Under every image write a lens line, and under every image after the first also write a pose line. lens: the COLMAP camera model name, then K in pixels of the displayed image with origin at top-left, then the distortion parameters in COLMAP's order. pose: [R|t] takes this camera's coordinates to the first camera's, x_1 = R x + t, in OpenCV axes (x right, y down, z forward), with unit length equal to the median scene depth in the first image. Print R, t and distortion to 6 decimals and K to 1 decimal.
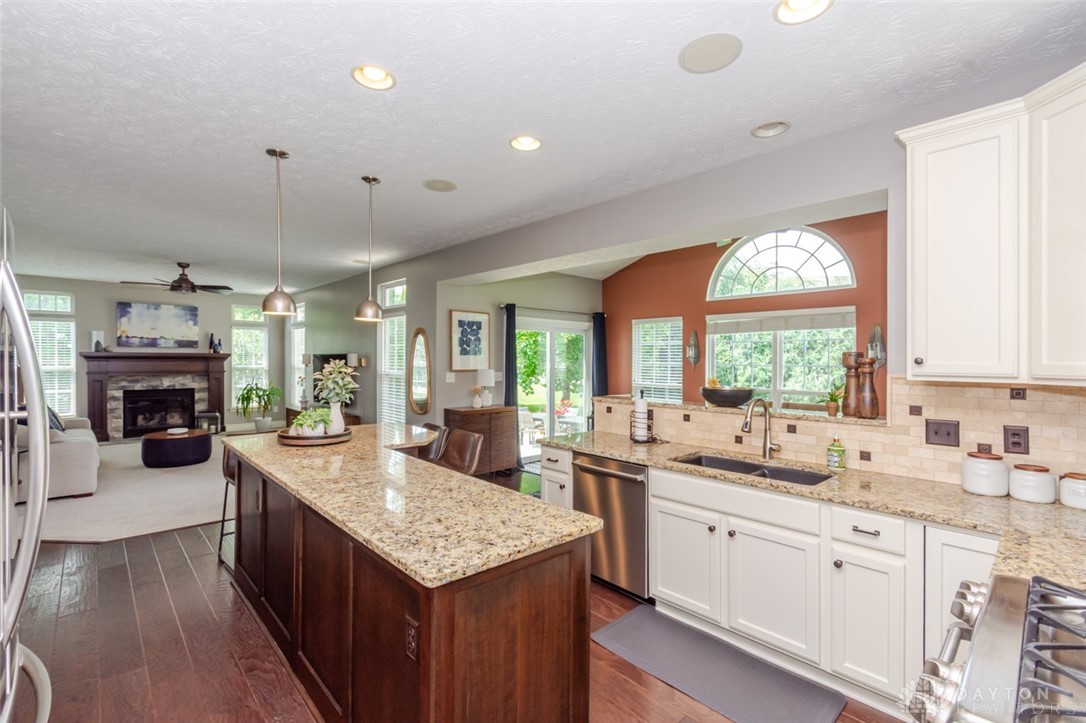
lens RADIAL K [[479.3, 0, 539.3], [0, 479.3, 364.4], [0, 0, 1]] dist [0.000823, 0.000148]
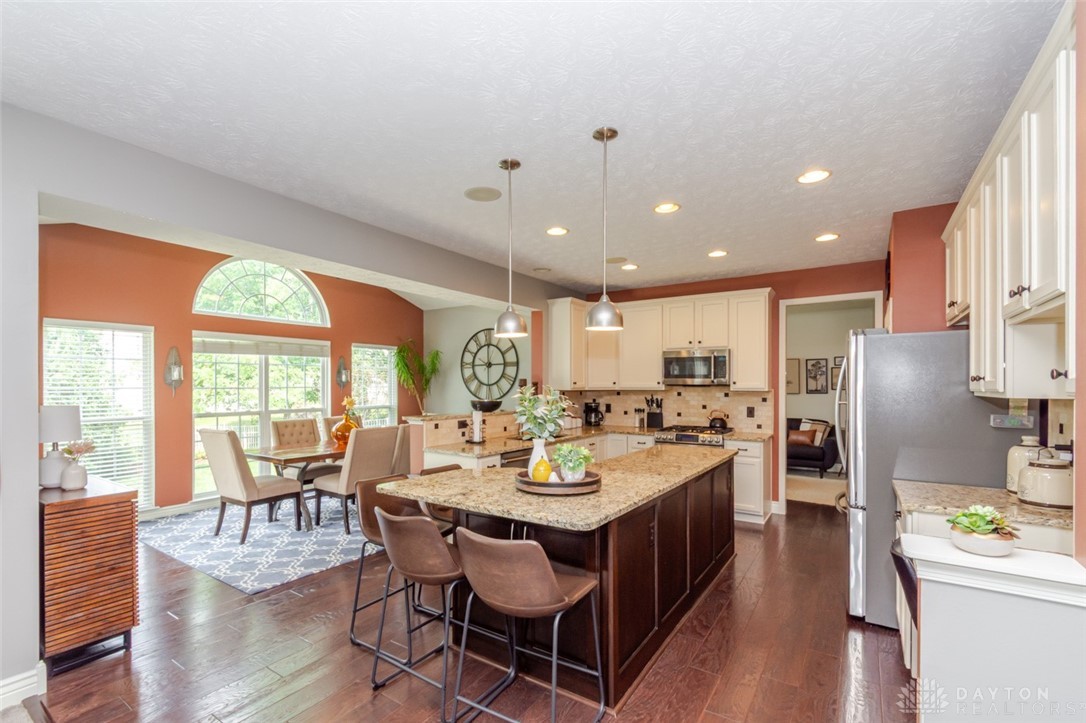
lens RADIAL K [[479.8, 0, 536.7], [0, 479.8, 375.9], [0, 0, 1]] dist [0.000462, 0.000155]
pose [[-0.224311, 0.008227, 0.974483, -0.477755], [0.008101, 0.999946, -0.006577, -0.008154], [-0.974484, 0.006419, -0.224365, 0.469183]]
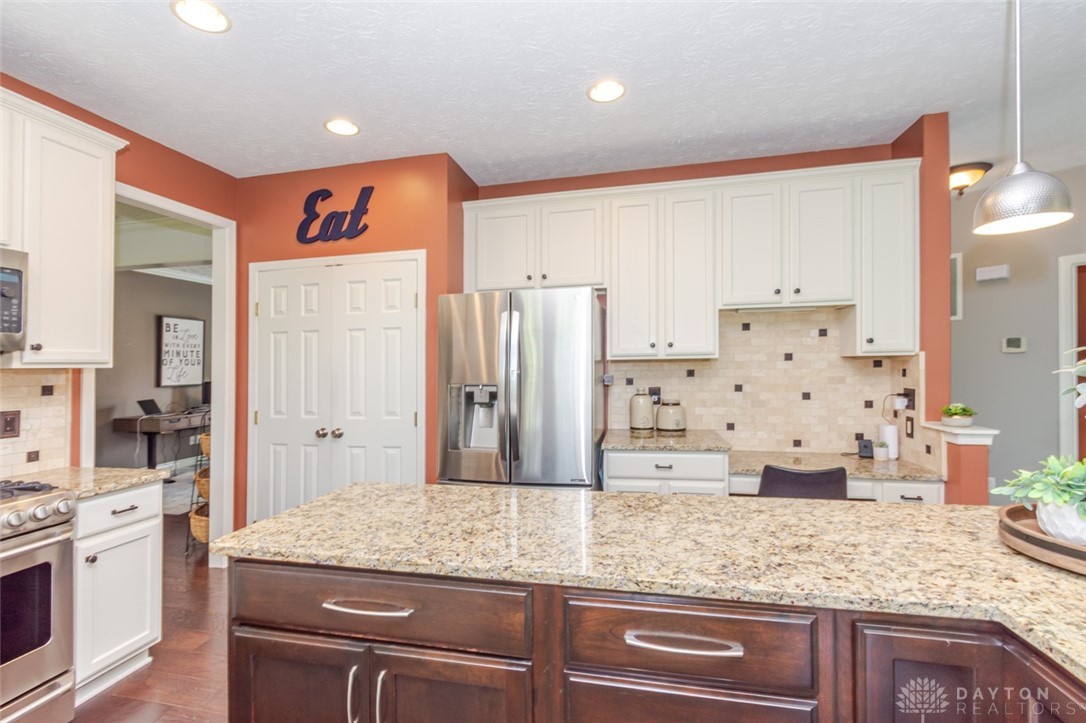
lens RADIAL K [[483.4, 0, 530.6], [0, 483.4, 359.7], [0, 0, 1]] dist [0.009507, 0.000221]
pose [[-0.832876, -0.002085, -0.553456, 0.028775], [0.001537, 0.999980, -0.006079, 0.007298], [0.553458, -0.005913, -0.832856, 0.409613]]
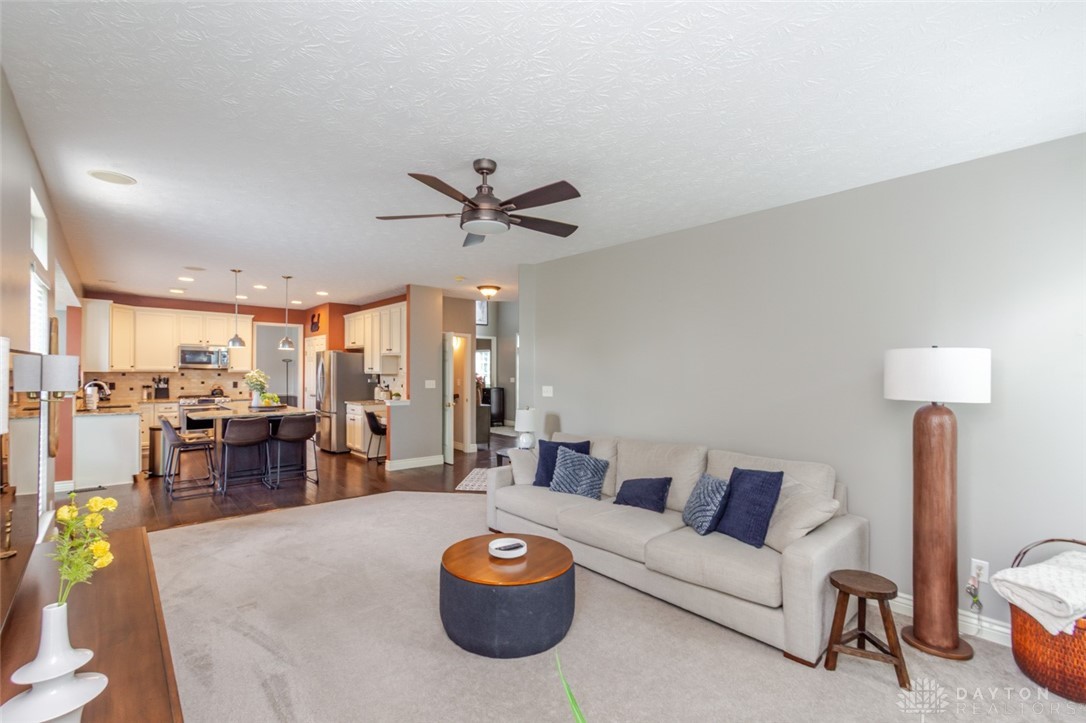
lens RADIAL K [[464.3, 0, 542.4], [0, 464.3, 364.2], [0, 0, 1]] dist [-0.000204, -0.009110]
pose [[-0.999767, -0.019521, 0.009162, -0.631929], [-0.019574, 0.999792, -0.005681, -0.016721], [-0.009049, -0.005859, -0.999942, 1.133970]]
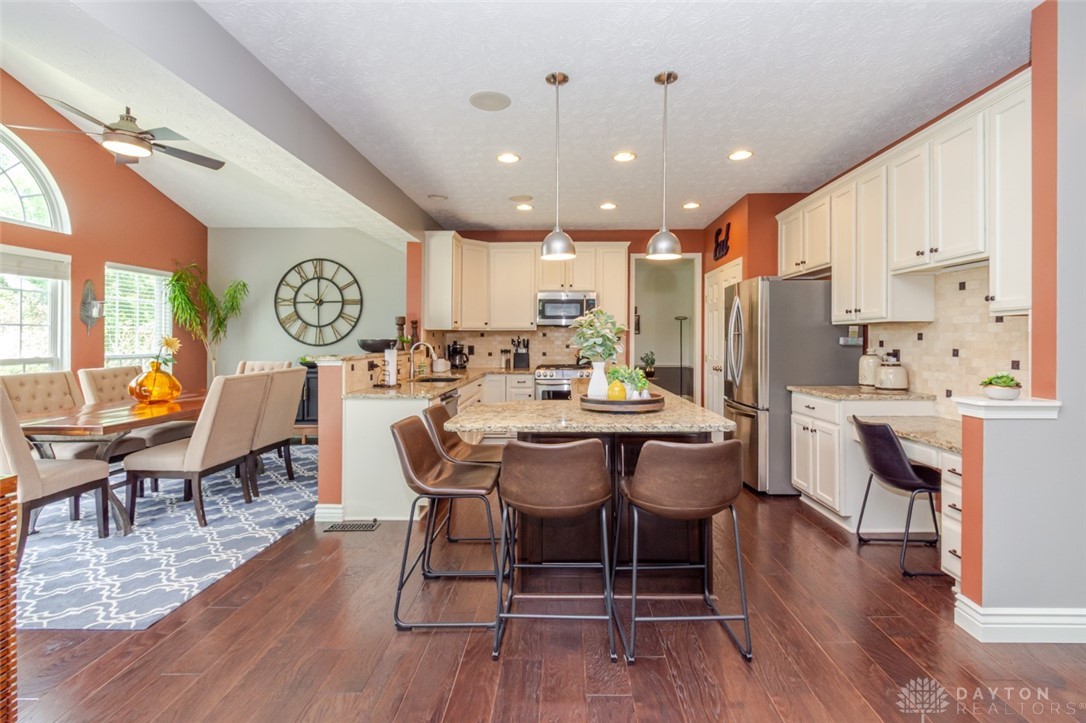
lens RADIAL K [[490.2, 0, 556.1], [0, 490.2, 326.7], [0, 0, 1]] dist [0.001547, 0.000115]
pose [[-0.718877, 0.008476, 0.695086, -0.373492], [0.002840, 0.999953, -0.009257, 0.011200], [-0.695132, -0.004681, -0.718867, 0.649188]]
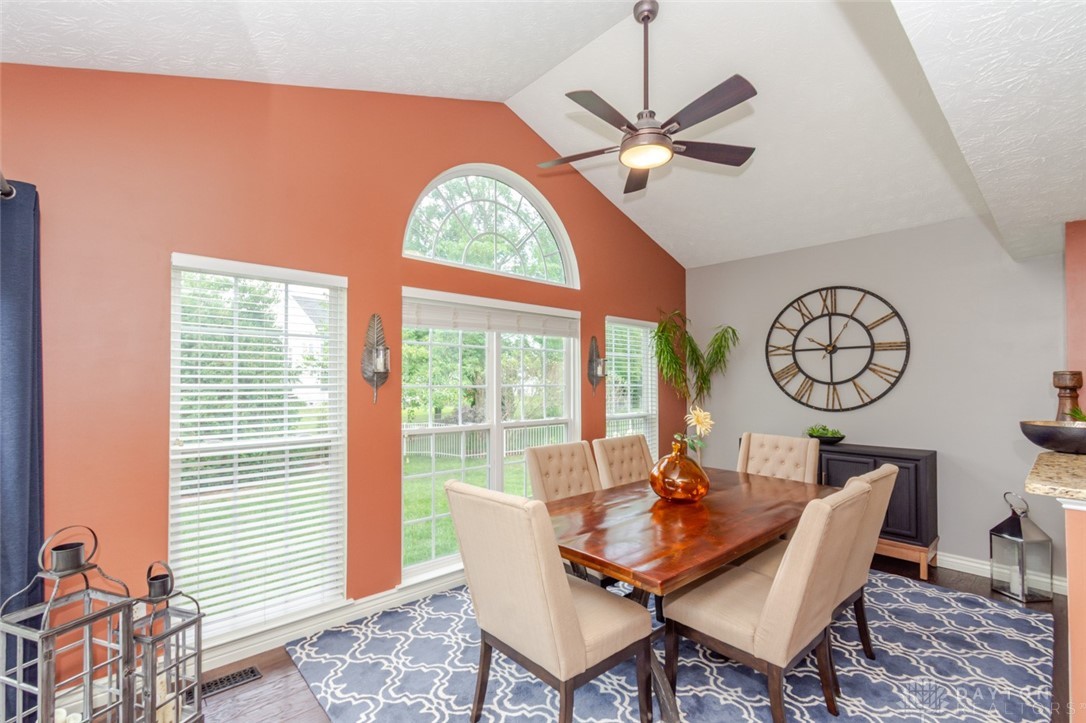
lens RADIAL K [[472.1, 0, 533.5], [0, 472.1, 364.2], [0, 0, 1]] dist [0.003158, 0.000517]
pose [[0.027388, 0.024149, 0.999333, -0.098805], [0.004884, 0.999693, -0.024292, -0.007555], [-0.999613, 0.005546, 0.027261, 0.668785]]
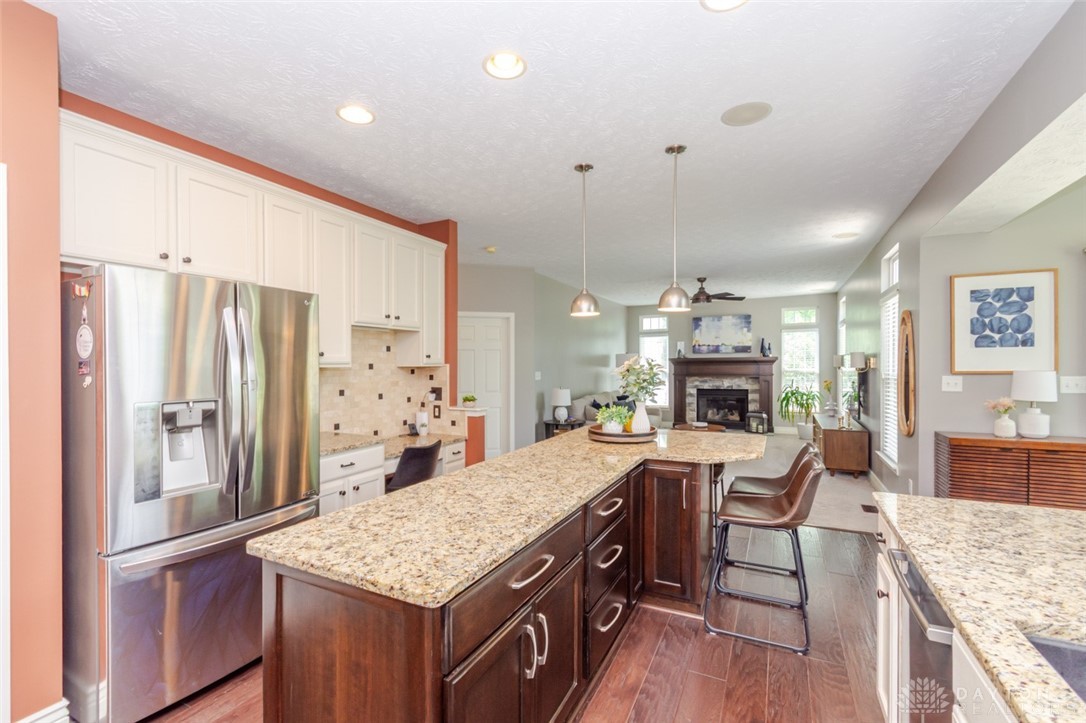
lens RADIAL K [[479.8, 0, 536.7], [0, 479.8, 375.9], [0, 0, 1]] dist [0.000462, 0.000155]
pose [[0.339551, 0.010414, -0.940530, 0.160233], [0.000329, 0.999937, 0.011191, 0.007119], [0.940587, -0.004109, 0.339527, 0.193000]]
